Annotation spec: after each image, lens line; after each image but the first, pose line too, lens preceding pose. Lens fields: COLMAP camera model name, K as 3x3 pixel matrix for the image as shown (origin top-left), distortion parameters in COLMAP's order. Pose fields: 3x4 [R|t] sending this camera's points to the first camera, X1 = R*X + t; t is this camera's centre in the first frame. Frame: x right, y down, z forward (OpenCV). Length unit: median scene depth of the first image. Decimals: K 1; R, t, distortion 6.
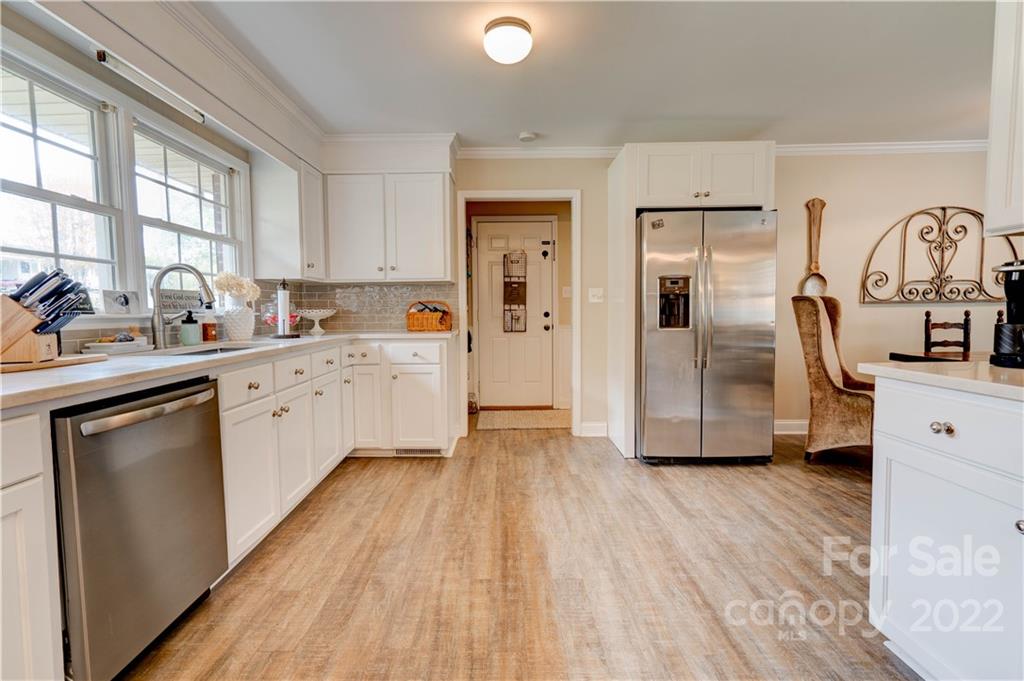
lens RADIAL K [[460.0, 0, 497.7], [0, 460.0, 337.5], [0, 0, 1]] dist [0.003752, 0.001063]
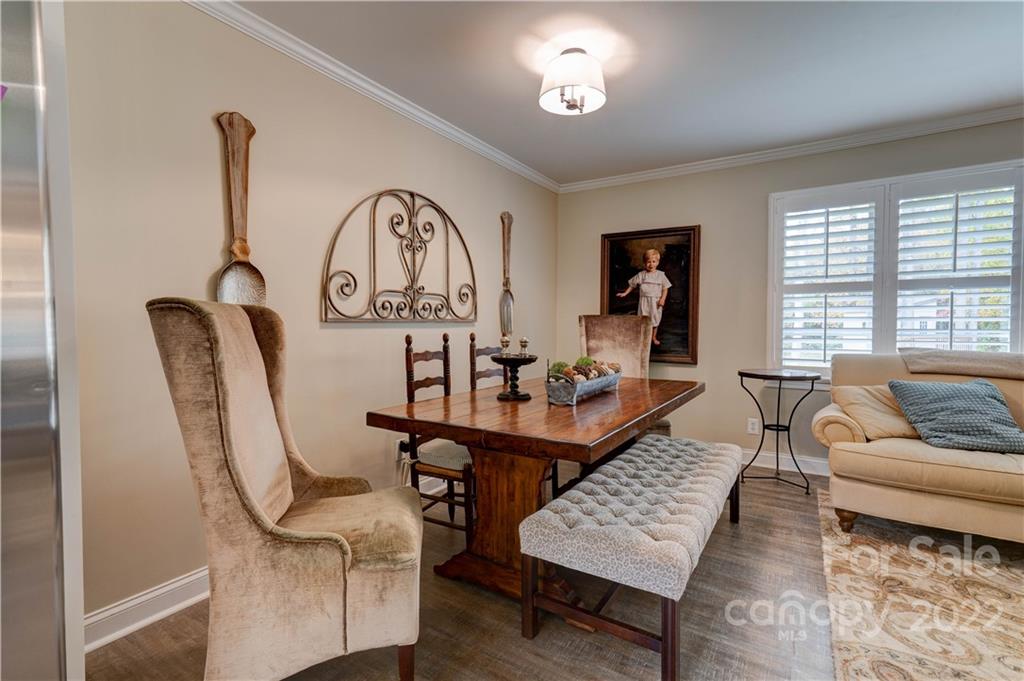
lens RADIAL K [[469.4, 0, 506.4], [0, 469.4, 337.9], [0, 0, 1]] dist [-0.010923, 0.011792]
pose [[0.527989, -0.016085, 0.849099, 0.444731], [0.048751, 0.998746, -0.011395, -0.039123], [-0.847851, 0.047411, 0.528111, 0.535155]]
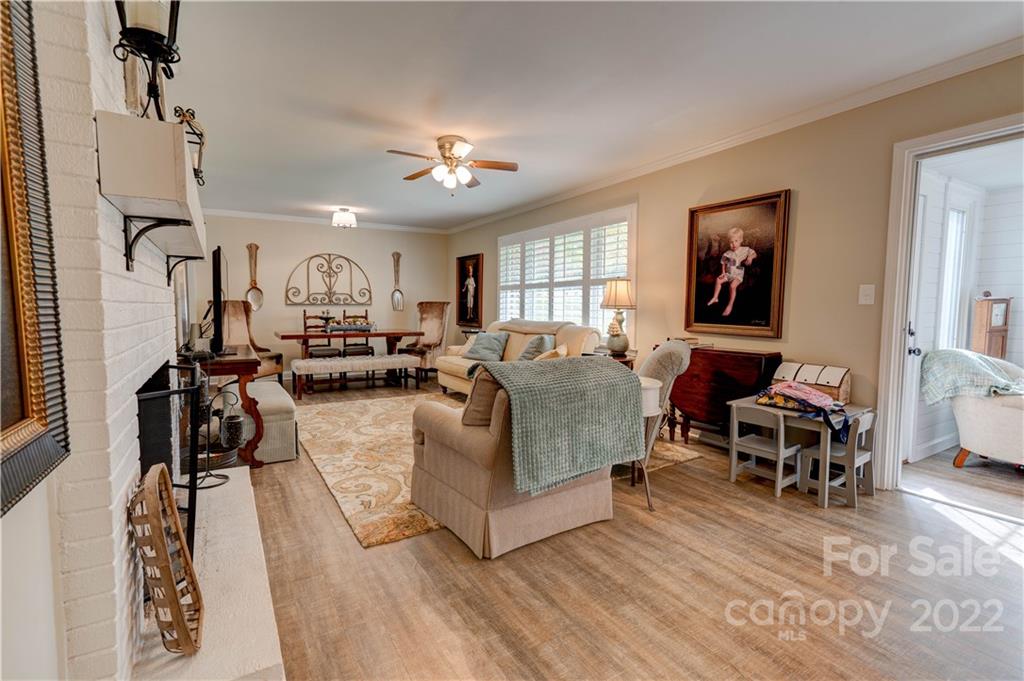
lens RADIAL K [[469.4, 0, 506.4], [0, 469.4, 337.9], [0, 0, 1]] dist [-0.010923, 0.011792]
pose [[0.848105, -0.024589, 0.529257, 0.613118], [0.022579, 0.999692, 0.010263, 0.057739], [-0.529347, 0.003246, 0.848399, -1.074150]]
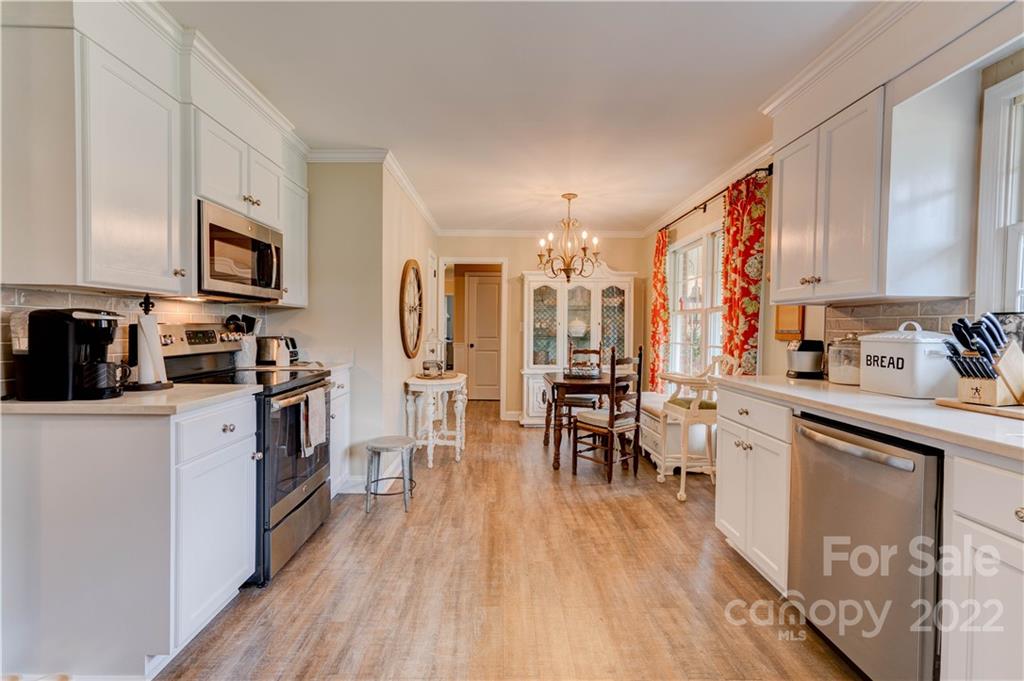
lens RADIAL K [[469.4, 0, 506.4], [0, 469.4, 337.9], [0, 0, 1]] dist [-0.010923, 0.011792]
pose [[-0.999800, -0.004269, -0.019553, 0.033177], [-0.005882, 0.996516, 0.083194, -0.073826], [0.019130, 0.083292, -0.996342, 0.840792]]
